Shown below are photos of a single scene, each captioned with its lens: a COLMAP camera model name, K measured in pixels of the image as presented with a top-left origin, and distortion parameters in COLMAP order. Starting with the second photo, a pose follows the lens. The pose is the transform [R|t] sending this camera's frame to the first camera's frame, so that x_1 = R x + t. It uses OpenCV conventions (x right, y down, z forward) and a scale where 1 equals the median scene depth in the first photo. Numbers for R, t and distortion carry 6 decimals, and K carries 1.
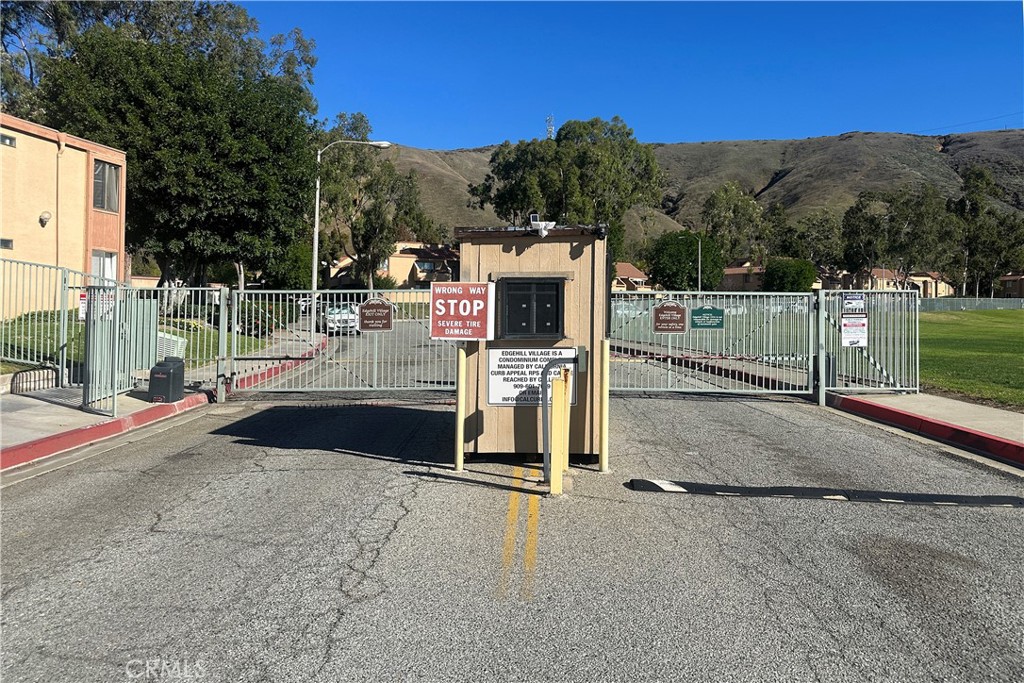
lens RADIAL K [[765.7, 0, 512.5], [0, 765.7, 307.5], [0, 0, 1]] dist [0.028203, -0.002732]
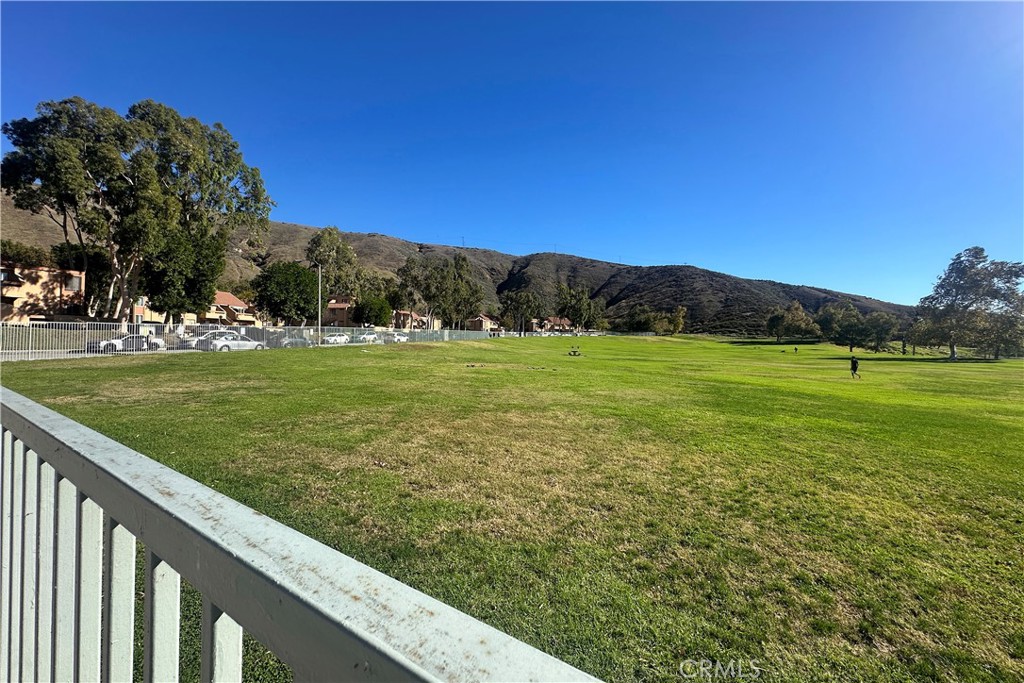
lens RADIAL K [[464.7, 0, 512.0], [0, 464.7, 341.5], [0, 0, 1]] dist [0.000192, 0.000198]
pose [[0.763226, 0.012822, 0.646004, 0.037218], [-0.026042, 0.999601, 0.010927, -0.005539], [-0.645607, -0.025163, 0.763256, 0.264335]]
